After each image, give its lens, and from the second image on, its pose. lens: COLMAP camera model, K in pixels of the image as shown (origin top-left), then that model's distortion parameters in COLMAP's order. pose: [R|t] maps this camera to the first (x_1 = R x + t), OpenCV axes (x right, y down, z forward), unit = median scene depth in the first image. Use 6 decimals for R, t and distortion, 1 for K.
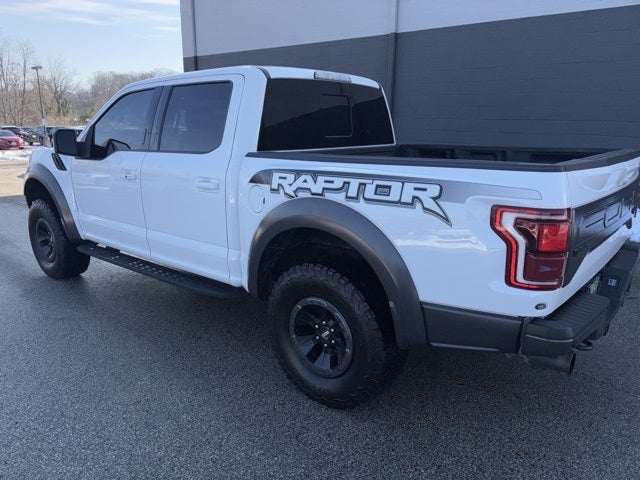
lens RADIAL K [[490.8, 0, 303.2], [0, 490.8, 239.9], [0, 0, 1]] dist [0.065401, -0.068961]
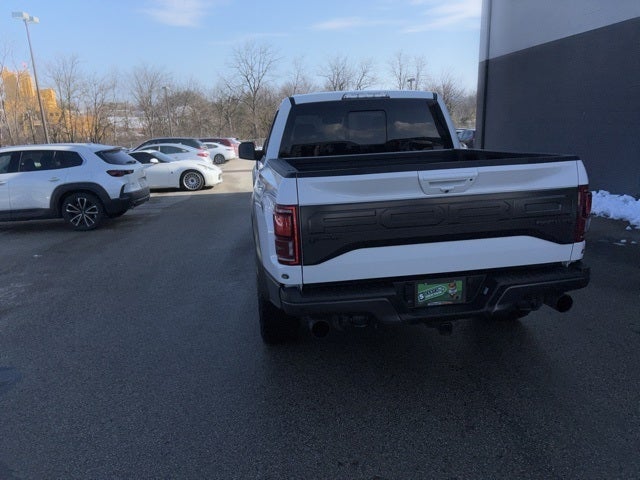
lens RADIAL K [[483.7, 0, 321.0], [0, 483.7, 242.4], [0, 0, 1]] dist [0.069507, -0.072258]
pose [[0.757122, 0.112922, -0.643440, 1.031208], [-0.106237, 0.993119, 0.049284, -0.025666], [0.644578, 0.031043, 0.763908, 0.037141]]
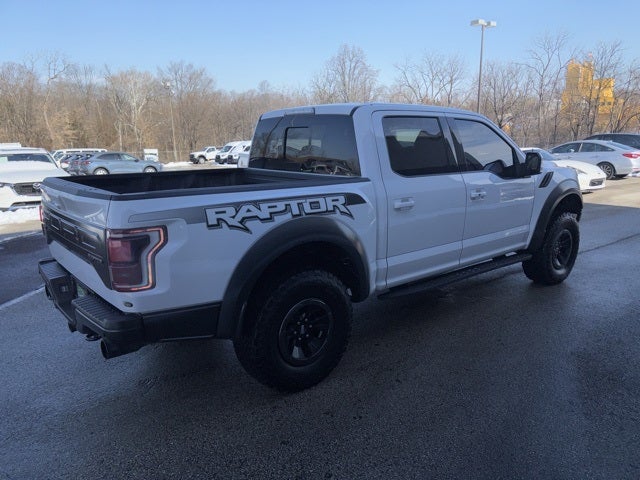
lens RADIAL K [[476.6, 0, 317.7], [0, 476.6, 240.6], [0, 0, 1]] dist [0.064122, -0.065391]
pose [[-0.155983, 0.213045, -0.964511, 1.580626], [-0.215360, 0.945636, 0.243705, -0.429155], [0.963997, 0.245731, -0.101622, 1.617651]]
